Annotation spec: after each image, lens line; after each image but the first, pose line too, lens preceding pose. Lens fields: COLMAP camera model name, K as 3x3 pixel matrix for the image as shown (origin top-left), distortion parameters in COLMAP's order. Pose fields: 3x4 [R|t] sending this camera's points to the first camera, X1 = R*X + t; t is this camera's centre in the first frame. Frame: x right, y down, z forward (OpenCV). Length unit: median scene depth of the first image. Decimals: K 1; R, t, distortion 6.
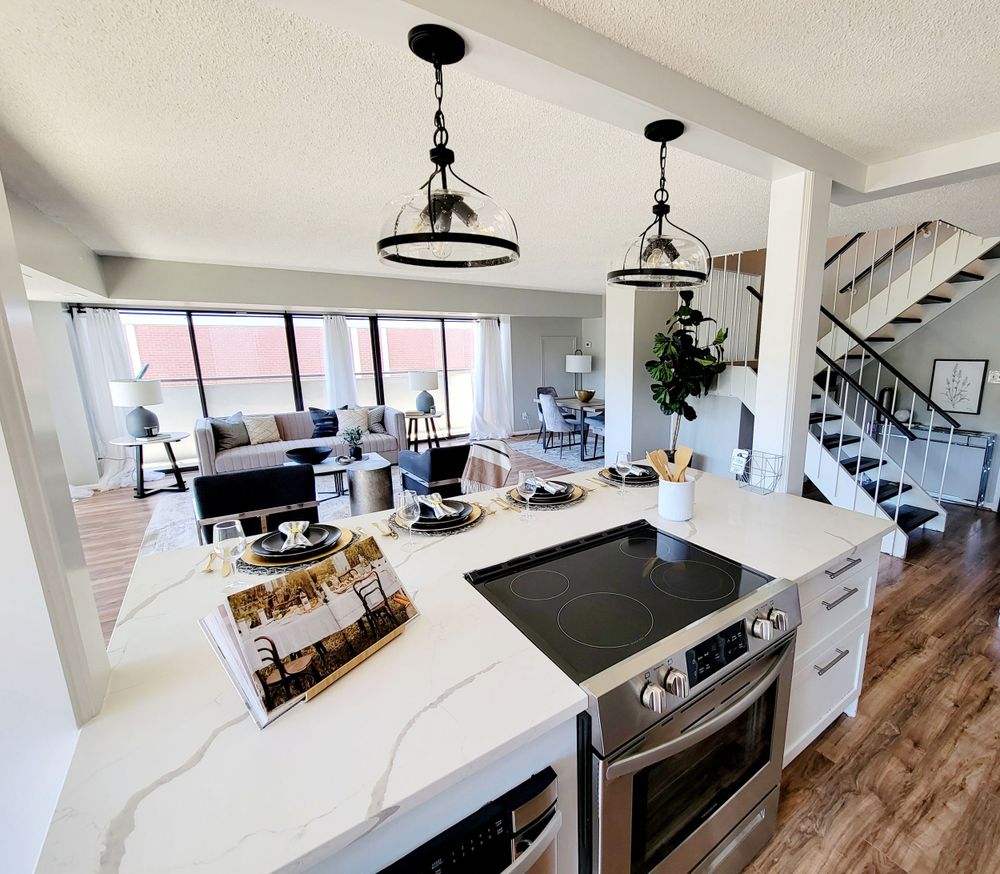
lens RADIAL K [[465.2, 0, 579.0], [0, 465.2, 438.5], [0, 0, 1]] dist [-0.000470, 0.000539]
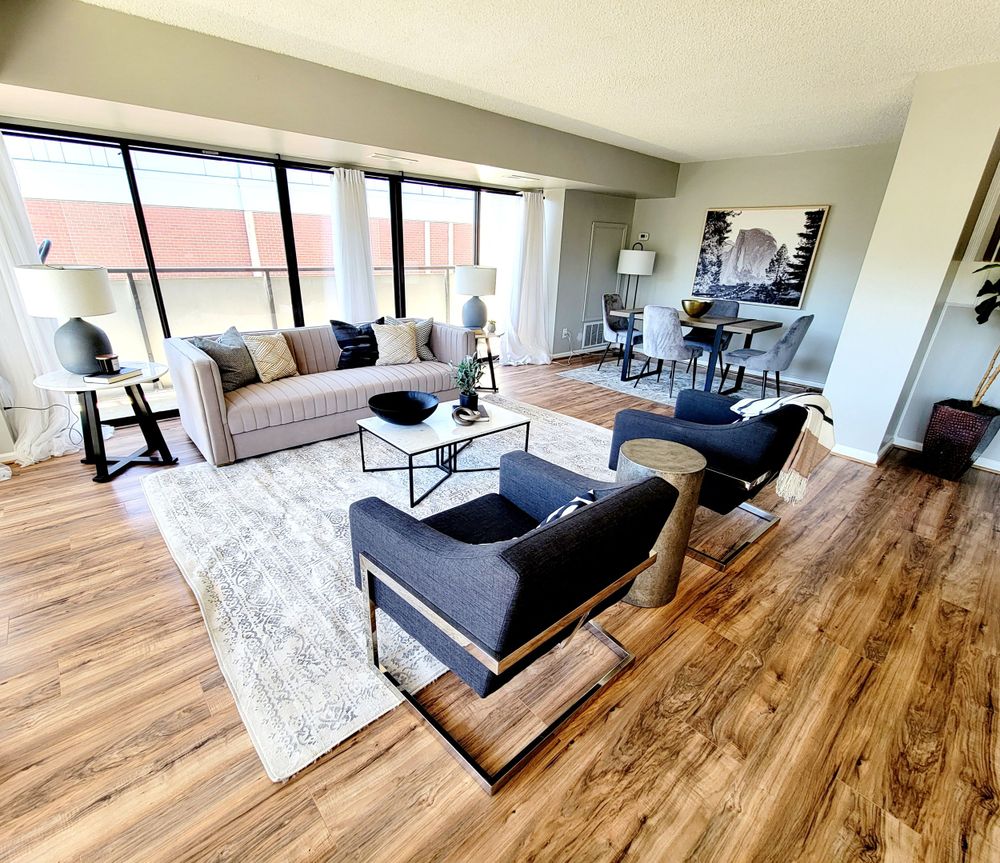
lens RADIAL K [[465.2, 0, 497.0], [0, 465.2, 435.7], [0, 0, 1]] dist [-0.000470, 0.000539]
pose [[0.995473, -0.007085, 0.094781, -0.425772], [-0.010931, 0.982066, 0.188222, -0.034950], [-0.094414, -0.188406, 0.977542, 0.329762]]
